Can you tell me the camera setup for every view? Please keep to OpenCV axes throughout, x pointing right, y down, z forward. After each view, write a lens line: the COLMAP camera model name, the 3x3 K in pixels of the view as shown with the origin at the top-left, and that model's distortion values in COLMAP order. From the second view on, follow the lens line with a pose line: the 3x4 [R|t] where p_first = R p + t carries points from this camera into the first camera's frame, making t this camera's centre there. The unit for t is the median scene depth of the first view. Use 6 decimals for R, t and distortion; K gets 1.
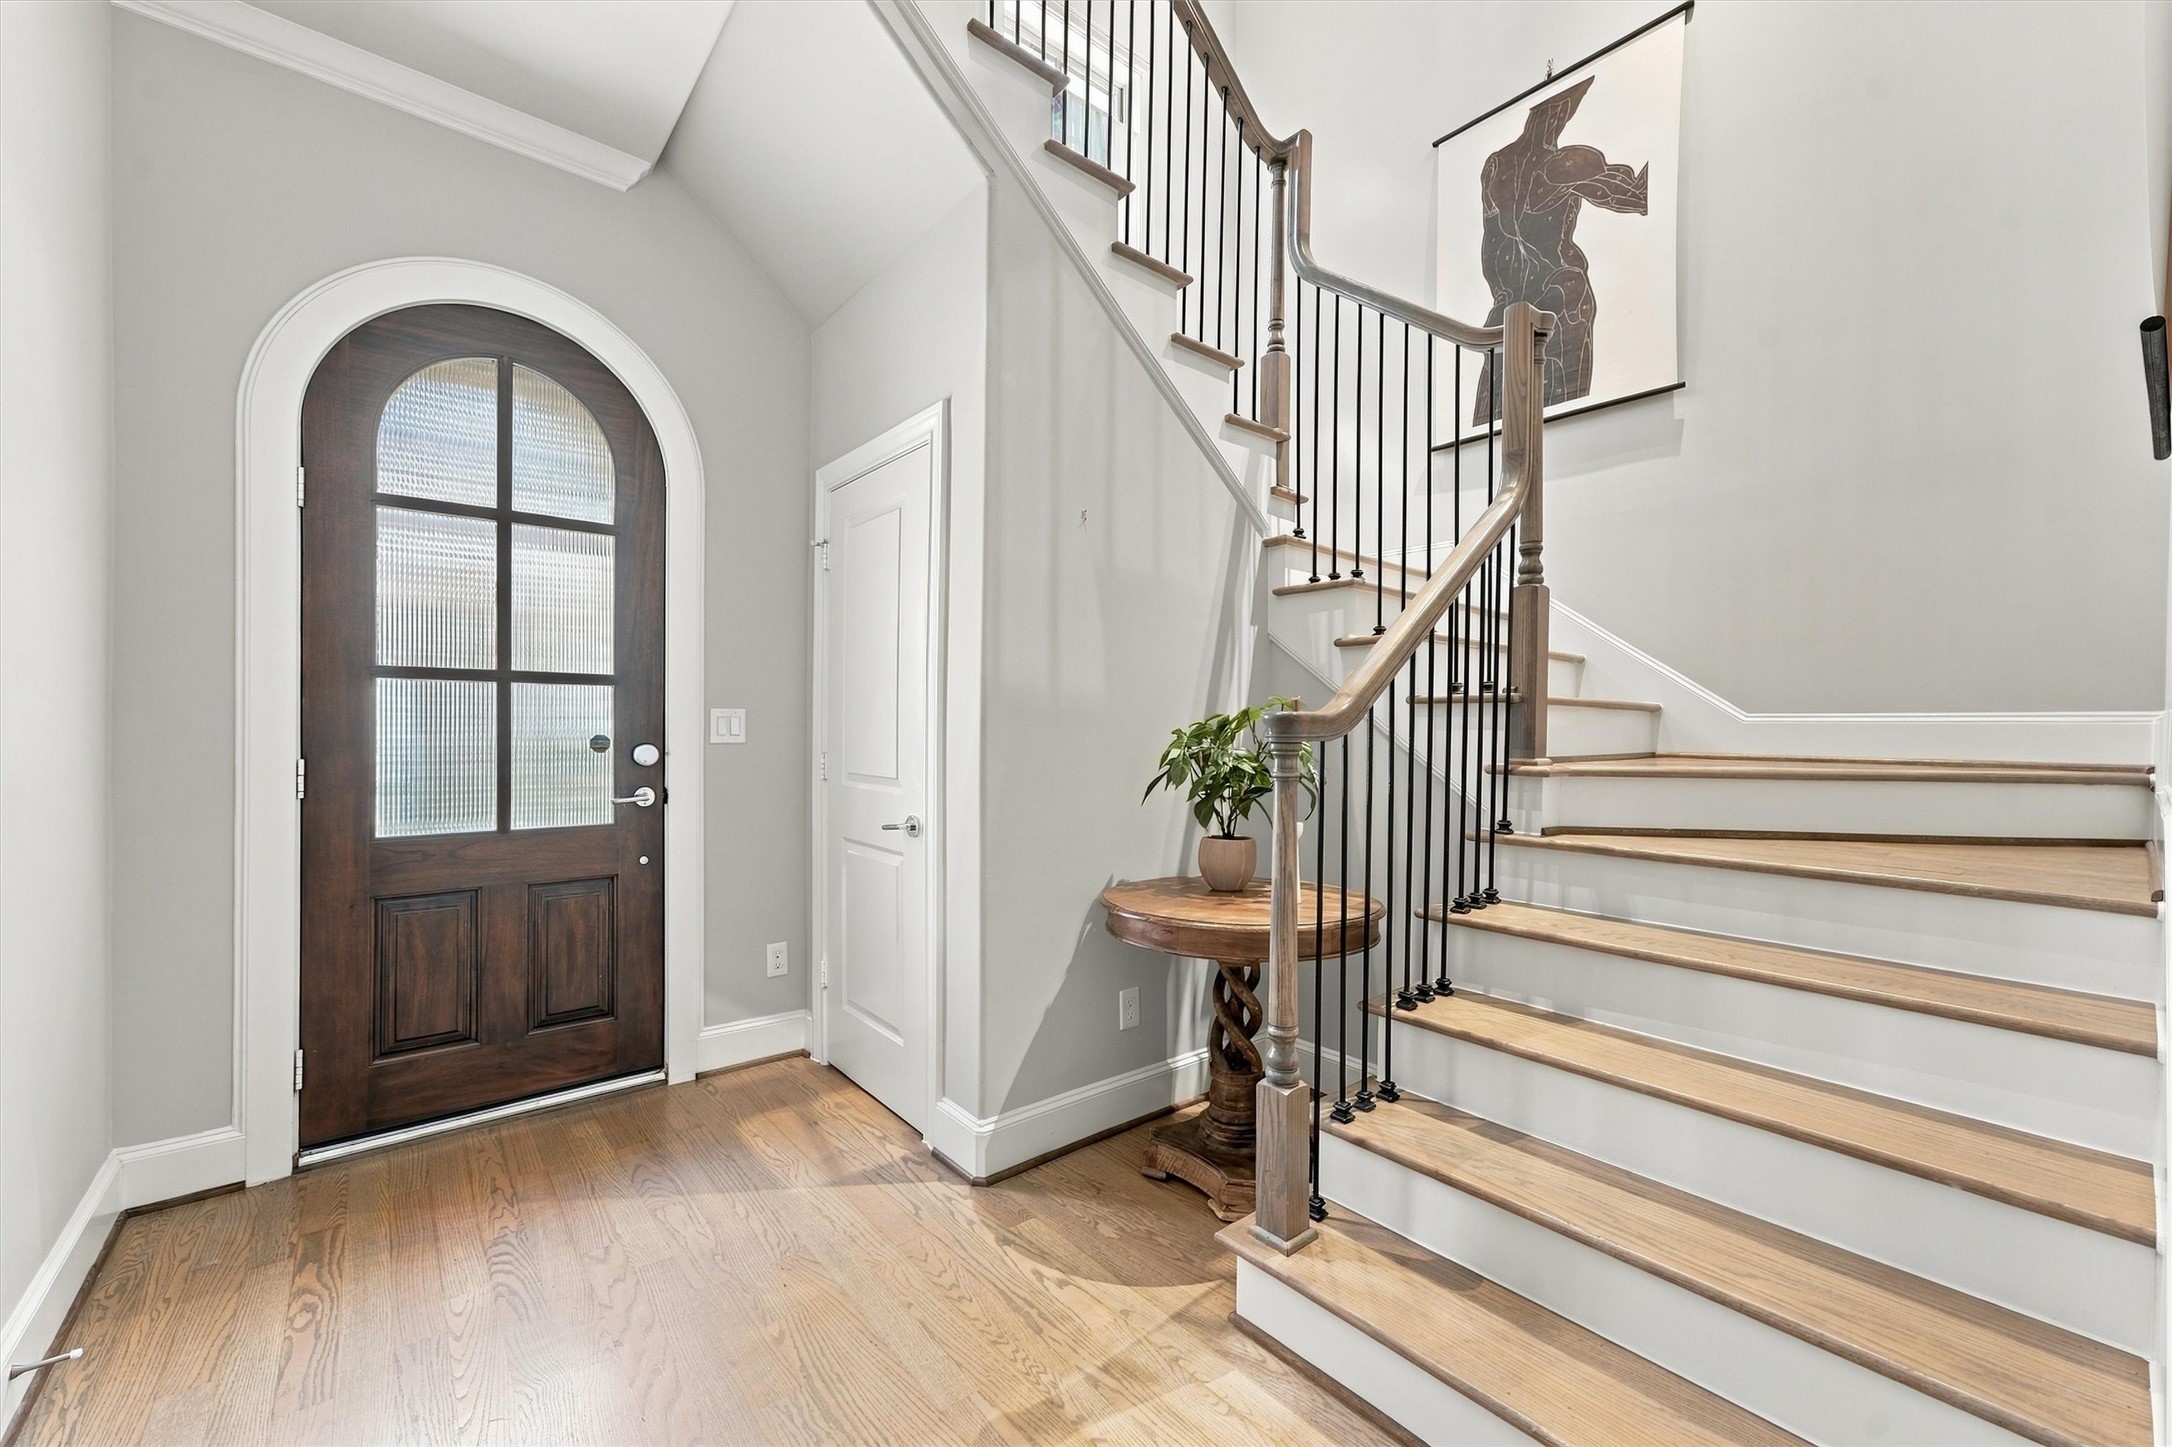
lens RADIAL K [[876.9, 0, 1080.6], [0, 876.9, 729.1], [0, 0, 1]] dist [0.018170, 0.003187]
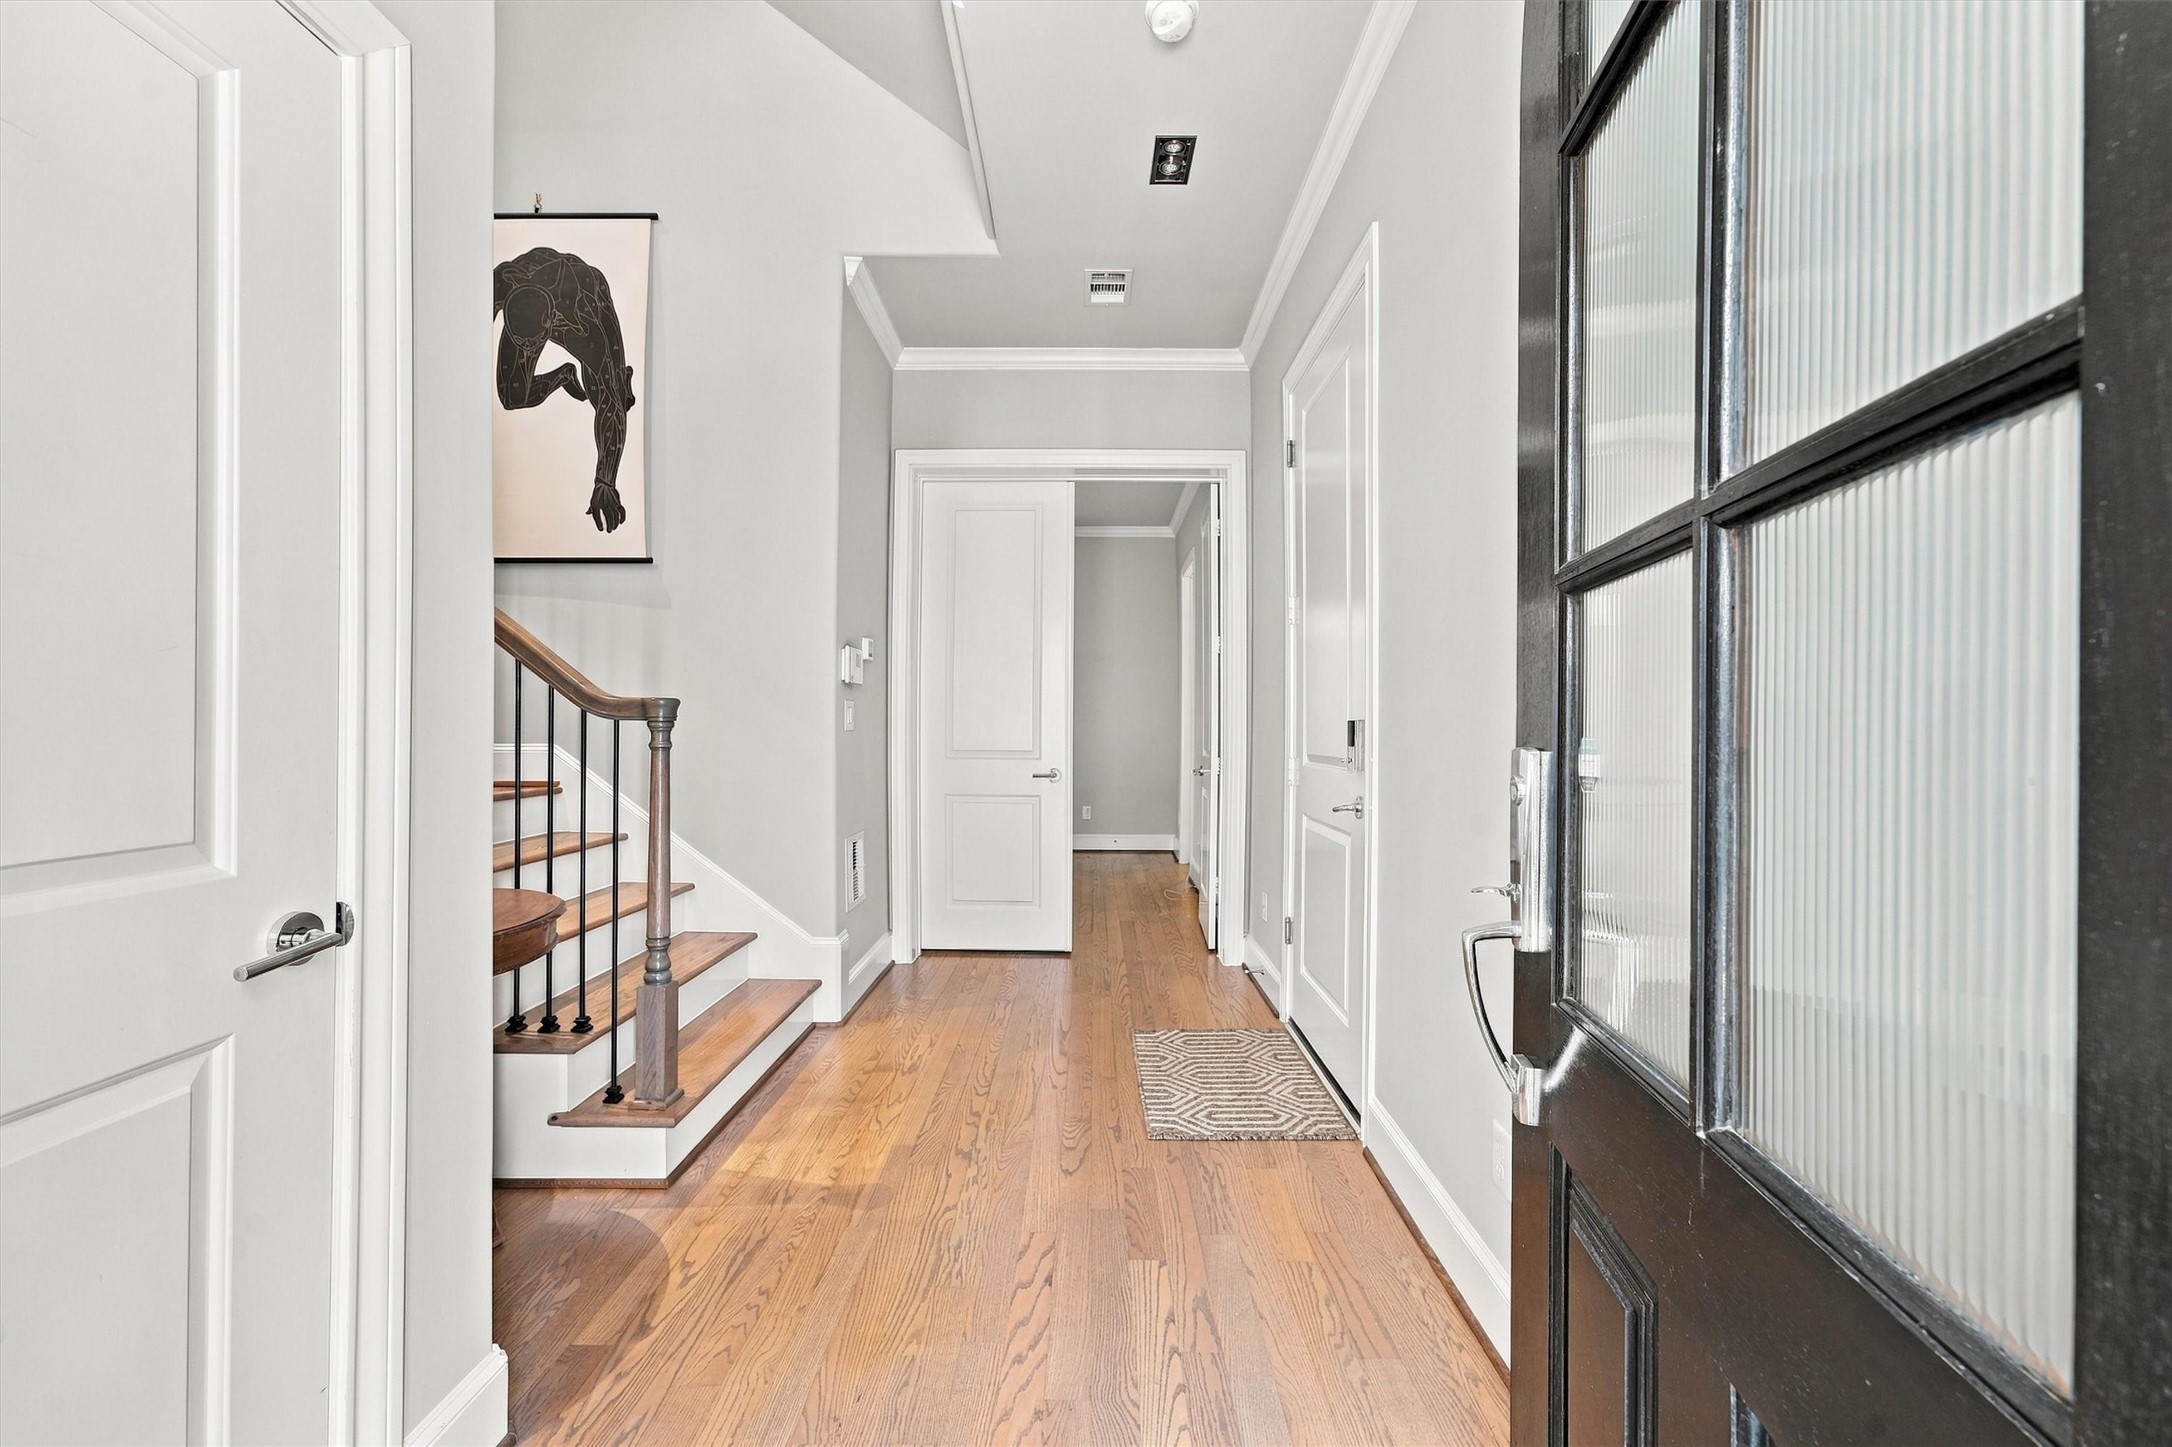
lens RADIAL K [[876.9, 0, 1083.8], [0, 876.9, 724.9], [0, 0, 1]] dist [0.018170, 0.003187]
pose [[-0.771802, -0.011703, 0.635755, -1.045531], [-0.008863, 0.999931, 0.007647, 0.008962], [-0.635801, 0.000267, -0.771853, 1.564372]]
